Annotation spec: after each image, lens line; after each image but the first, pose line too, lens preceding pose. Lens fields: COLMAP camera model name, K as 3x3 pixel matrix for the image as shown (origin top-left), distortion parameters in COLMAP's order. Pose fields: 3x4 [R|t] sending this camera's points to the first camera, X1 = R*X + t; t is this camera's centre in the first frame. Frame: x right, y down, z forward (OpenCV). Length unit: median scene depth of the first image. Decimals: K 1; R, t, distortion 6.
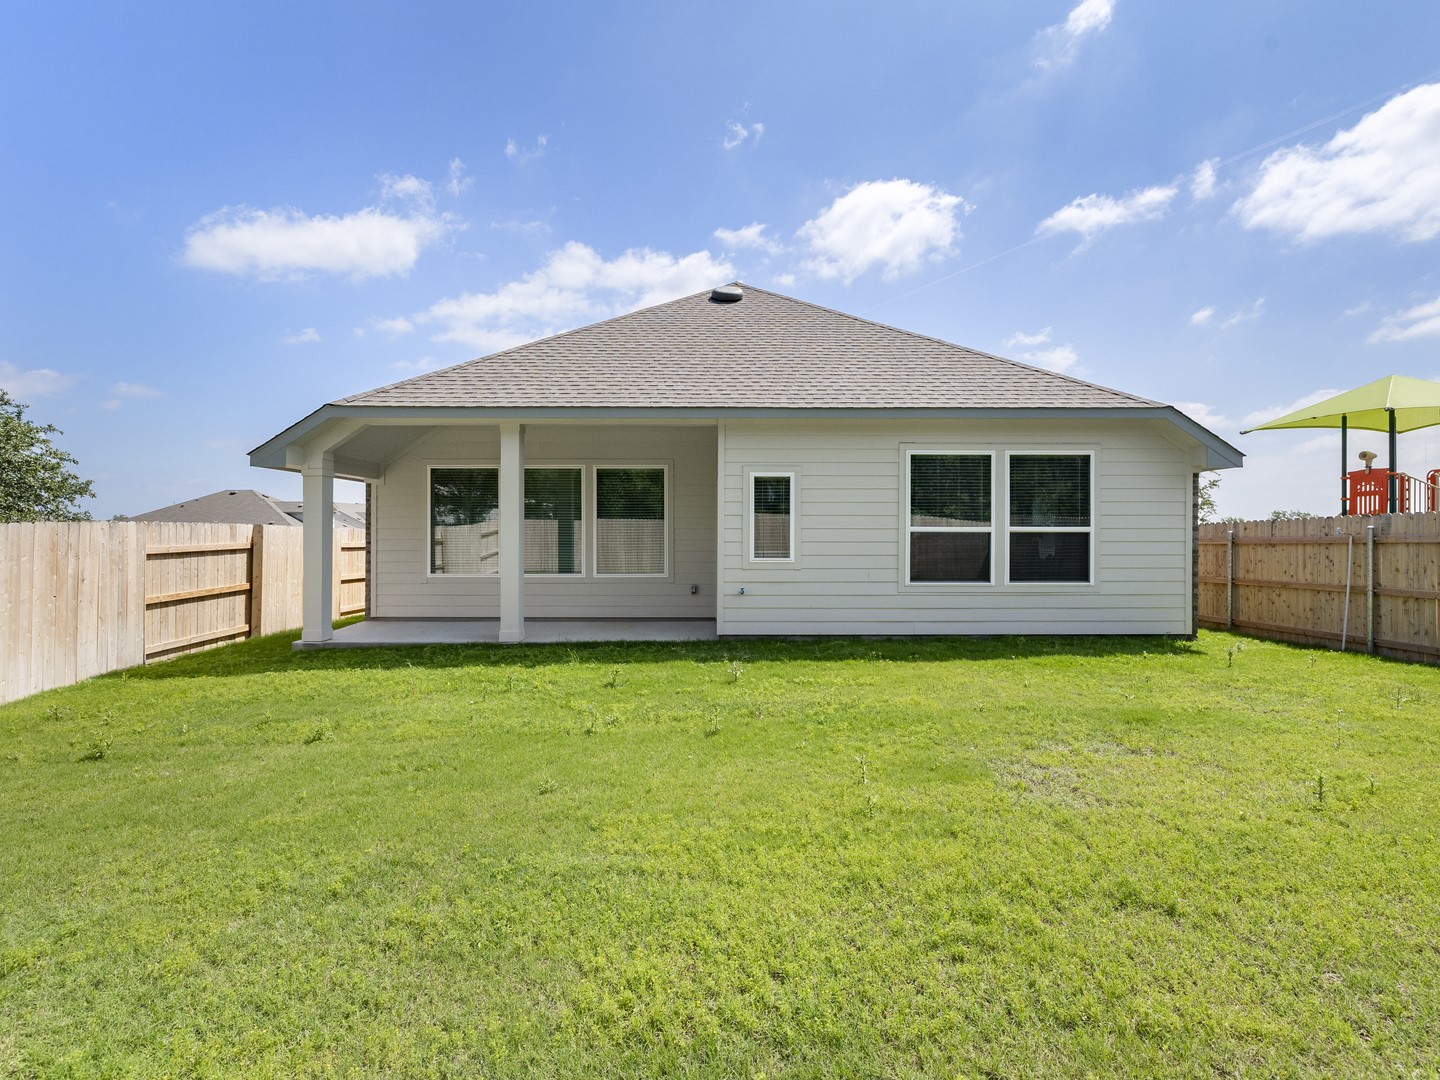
lens RADIAL K [[677.5, 0, 720.5], [0, 677.5, 540.4], [0, 0, 1]] dist [-0.003125, 0.001629]
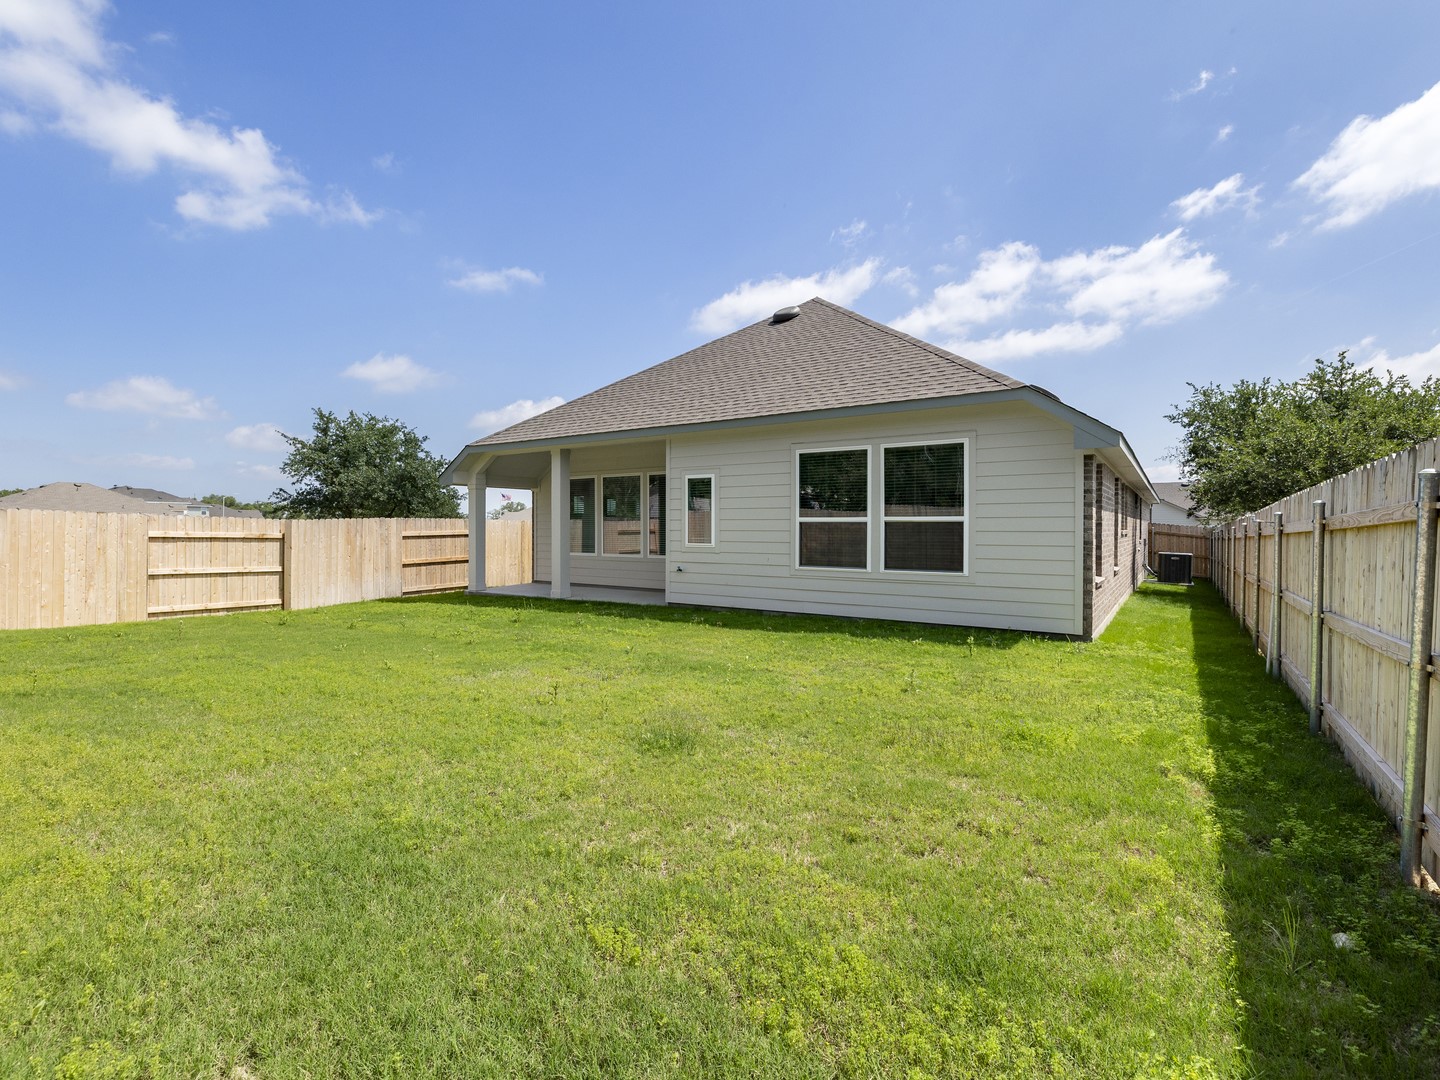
lens RADIAL K [[677.5, 0, 710.7], [0, 677.5, 536.4], [0, 0, 1]] dist [-0.003125, 0.001629]
pose [[0.822630, 0.008226, -0.568518, 0.801966], [-0.005154, 0.999962, 0.007011, 0.004379], [0.568554, -0.002837, 0.822641, -0.015761]]
